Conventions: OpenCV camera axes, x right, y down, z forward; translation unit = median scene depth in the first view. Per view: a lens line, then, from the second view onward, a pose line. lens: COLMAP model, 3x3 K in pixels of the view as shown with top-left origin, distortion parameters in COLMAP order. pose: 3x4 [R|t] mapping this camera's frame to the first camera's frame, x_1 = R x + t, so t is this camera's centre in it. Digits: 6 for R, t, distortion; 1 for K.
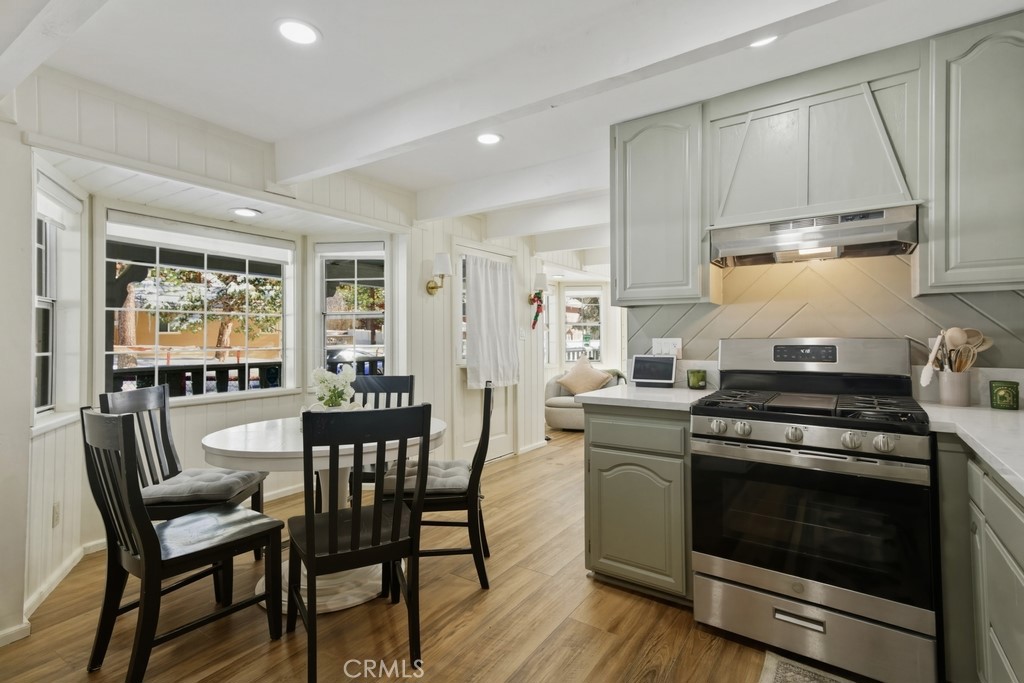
lens RADIAL K [[500.4, 0, 510.3], [0, 500.4, 334.9], [0, 0, 1]] dist [0.005991, 0.001243]
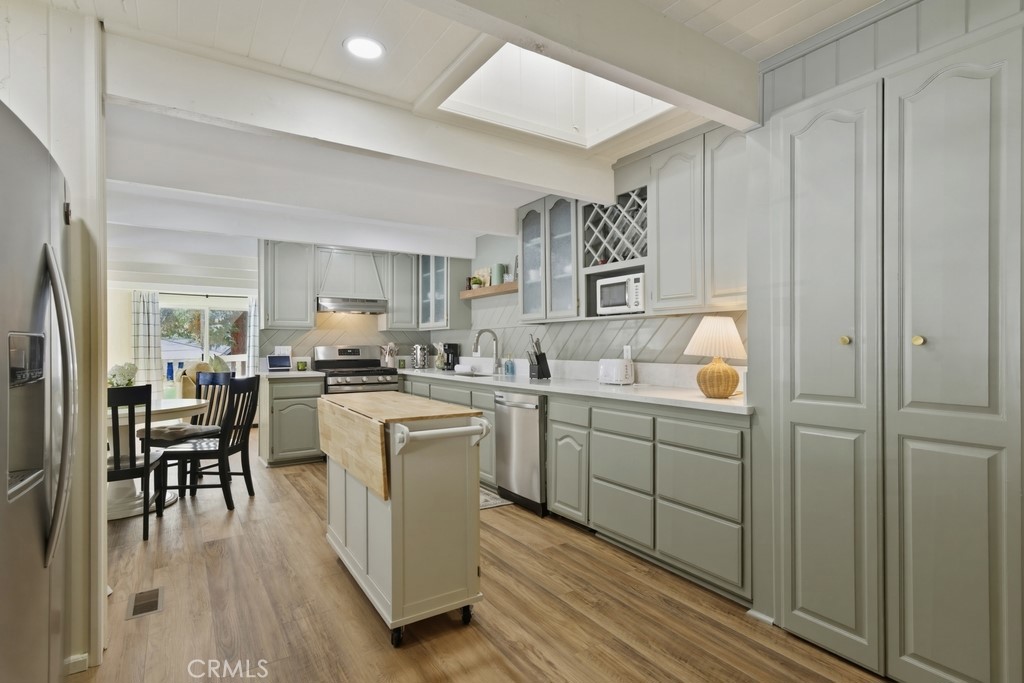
lens RADIAL K [[500.4, 0, 503.4], [0, 500.4, 343.8], [0, 0, 1]] dist [0.005991, 0.001243]
pose [[0.386181, 0.004676, 0.922411, -1.260851], [0.001239, 0.999984, -0.005588, 0.010270], [-0.922422, 0.003301, 0.386169, -0.588546]]
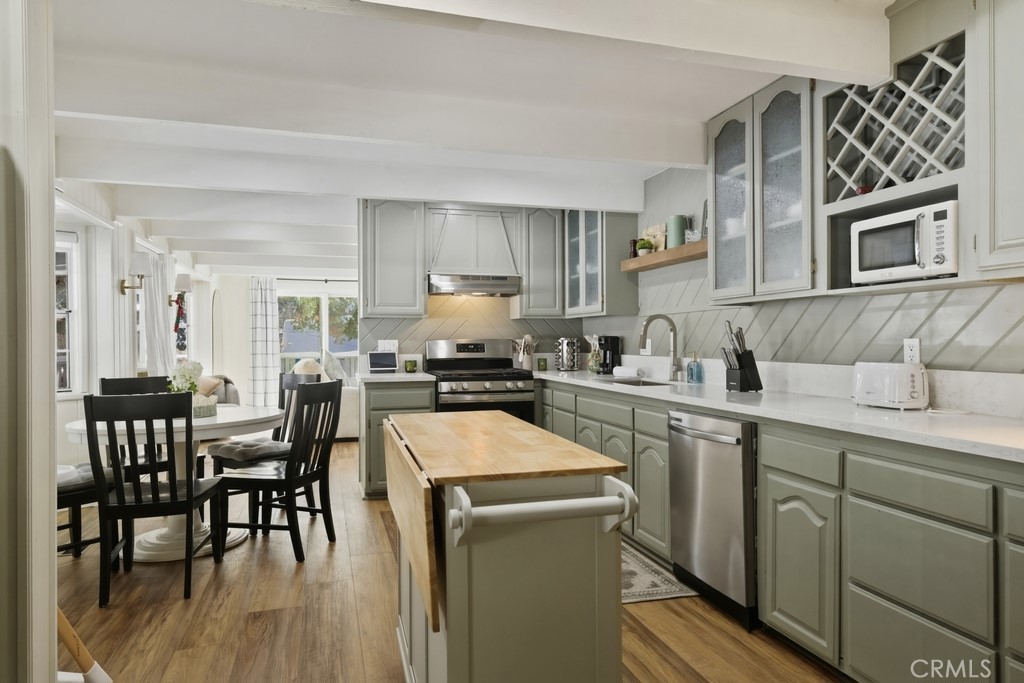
lens RADIAL K [[629.3, 0, 520.0], [0, 629.3, 339.1], [0, 0, 1]] dist [0.015838, 0.000077]
pose [[0.615183, 0.002694, 0.788380, -1.007684], [-0.000065, 0.999994, -0.003366, 0.011682], [-0.788385, 0.002019, 0.615179, -0.500475]]
